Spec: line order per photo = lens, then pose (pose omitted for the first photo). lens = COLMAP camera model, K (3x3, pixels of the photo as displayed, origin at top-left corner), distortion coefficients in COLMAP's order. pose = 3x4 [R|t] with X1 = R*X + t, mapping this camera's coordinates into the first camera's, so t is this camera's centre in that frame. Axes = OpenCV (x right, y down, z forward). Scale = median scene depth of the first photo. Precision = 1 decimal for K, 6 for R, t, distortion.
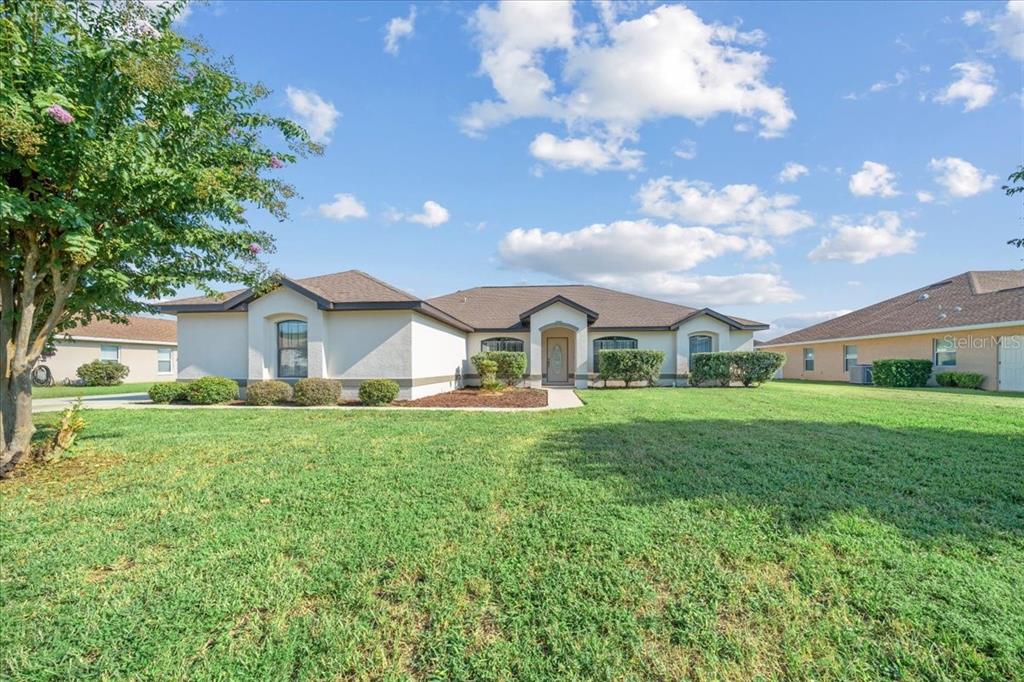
lens RADIAL K [[356.4, 0, 513.9], [0, 356.4, 374.2], [0, 0, 1]] dist [-0.000100, 0.000012]
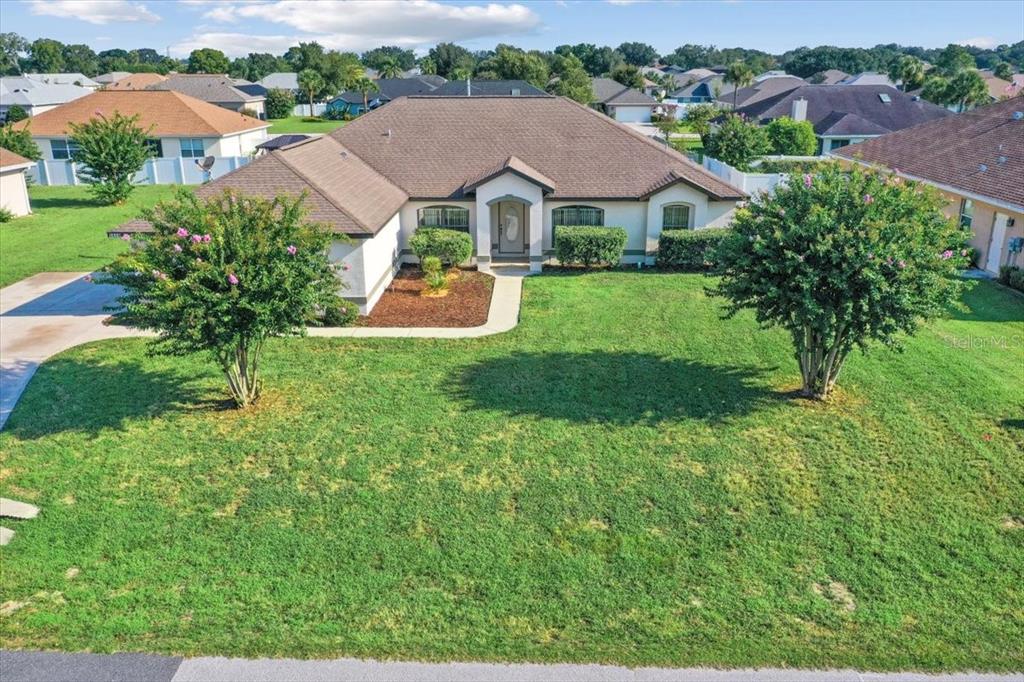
lens RADIAL K [[808.2, 0, 513.0], [0, 808.2, 334.2], [0, 0, 1]] dist [-0.003394, 0.006672]
pose [[0.998093, -0.021568, 0.057831, 0.015044], [0.003515, 0.955304, 0.295606, -0.404122], [-0.061622, -0.294839, 0.953558, -0.957700]]
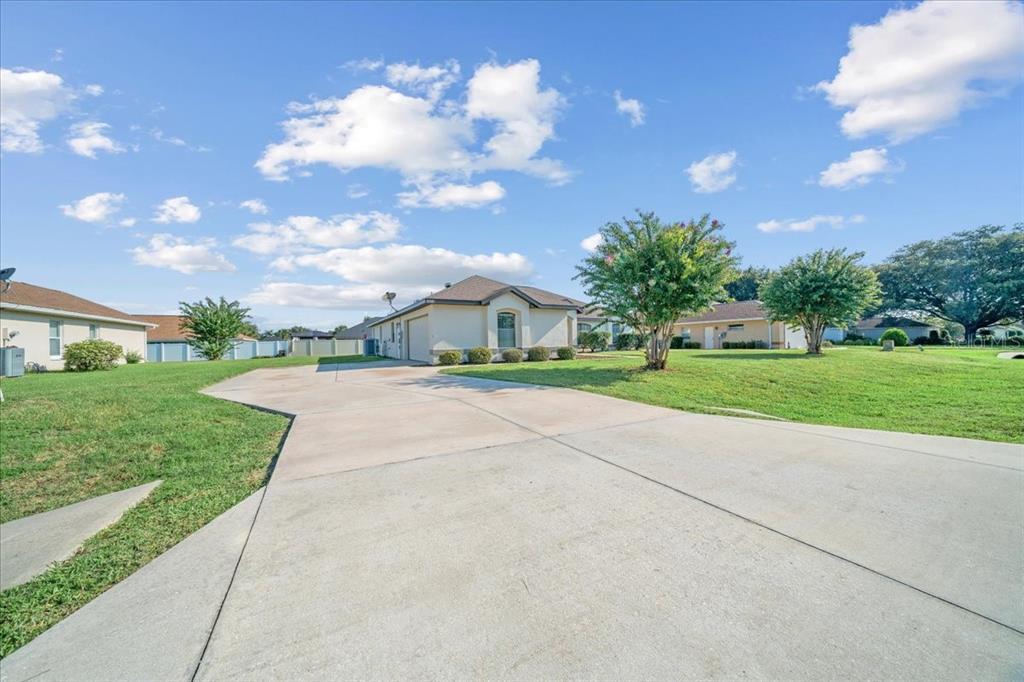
lens RADIAL K [[347.8, 0, 515.5], [0, 347.8, 340.7], [0, 0, 1]] dist [0.000350, 0.000034]
pose [[0.820719, -0.007171, 0.571288, -1.018532], [0.026087, 0.999349, -0.024933, 0.013555], [-0.570737, 0.035366, 0.820371, -0.228056]]
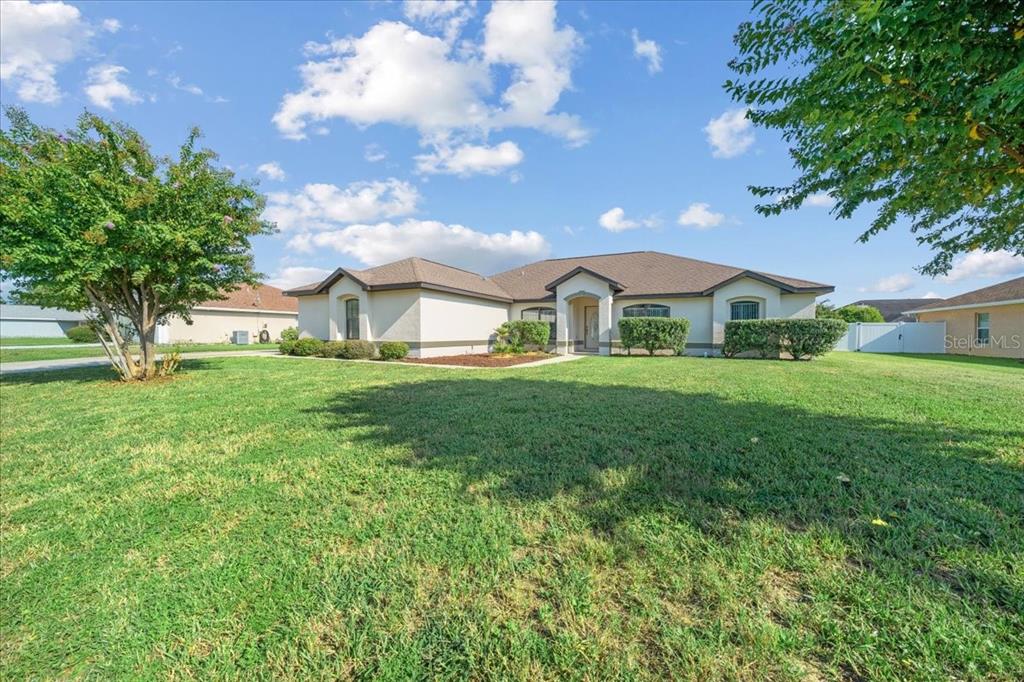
lens RADIAL K [[347.8, 0, 515.5], [0, 347.8, 340.7], [0, 0, 1]] dist [0.000350, 0.000034]
pose [[0.930365, 0.017090, -0.366236, 0.322184], [-0.017827, 0.999840, 0.001370, 0.000874], [0.366201, 0.005255, 0.930521, -0.028776]]
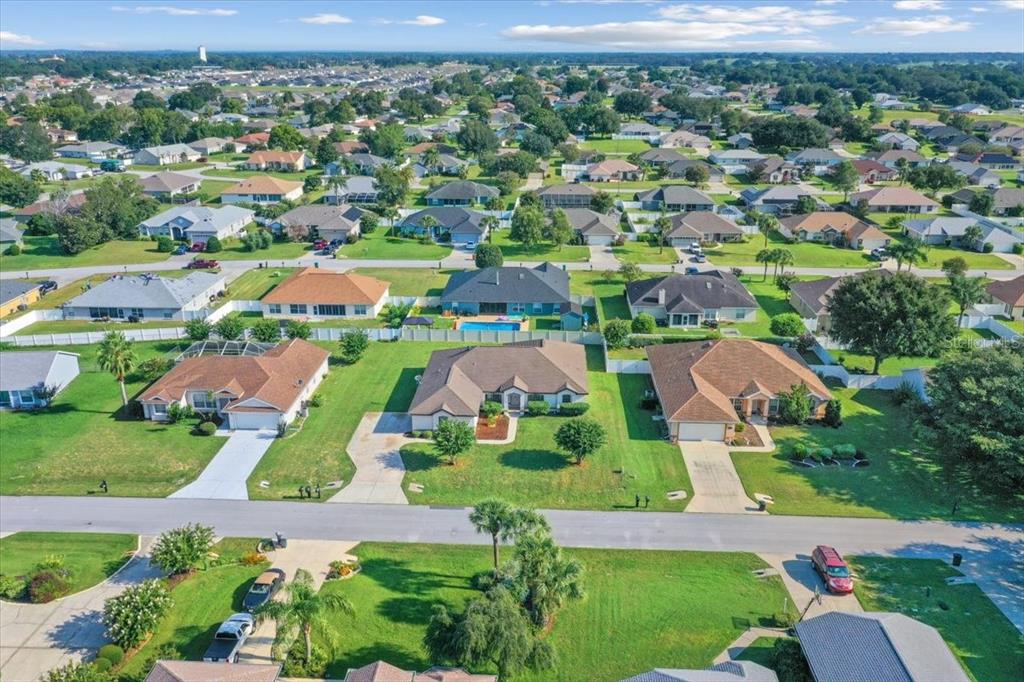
lens RADIAL K [[808.2, 0, 513.0], [0, 808.2, 334.2], [0, 0, 1]] dist [-0.003394, 0.006672]
pose [[0.999155, -0.009989, 0.039862, -0.131355], [-0.002901, 0.950448, 0.310871, -2.570464], [-0.040992, -0.310724, 0.949616, -4.909410]]
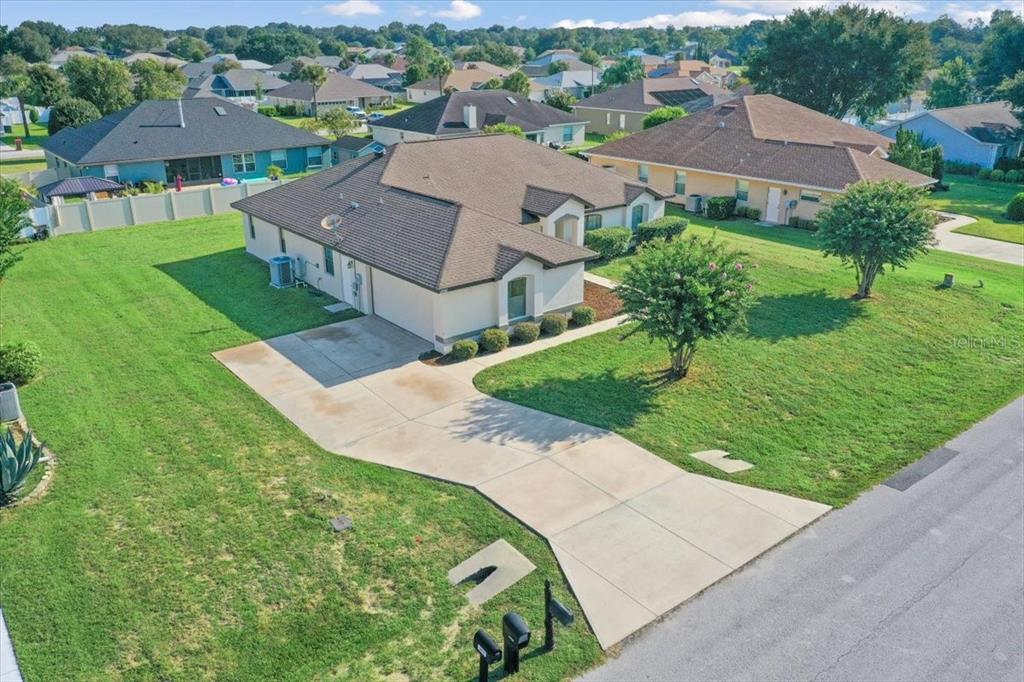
lens RADIAL K [[808.2, 0, 513.0], [0, 808.2, 334.2], [0, 0, 1]] dist [-0.003394, 0.006672]
pose [[0.721286, -0.239821, 0.649795, -1.822825], [0.016408, 0.943798, 0.330116, -0.655940], [-0.692443, -0.227446, 0.684683, -0.784442]]
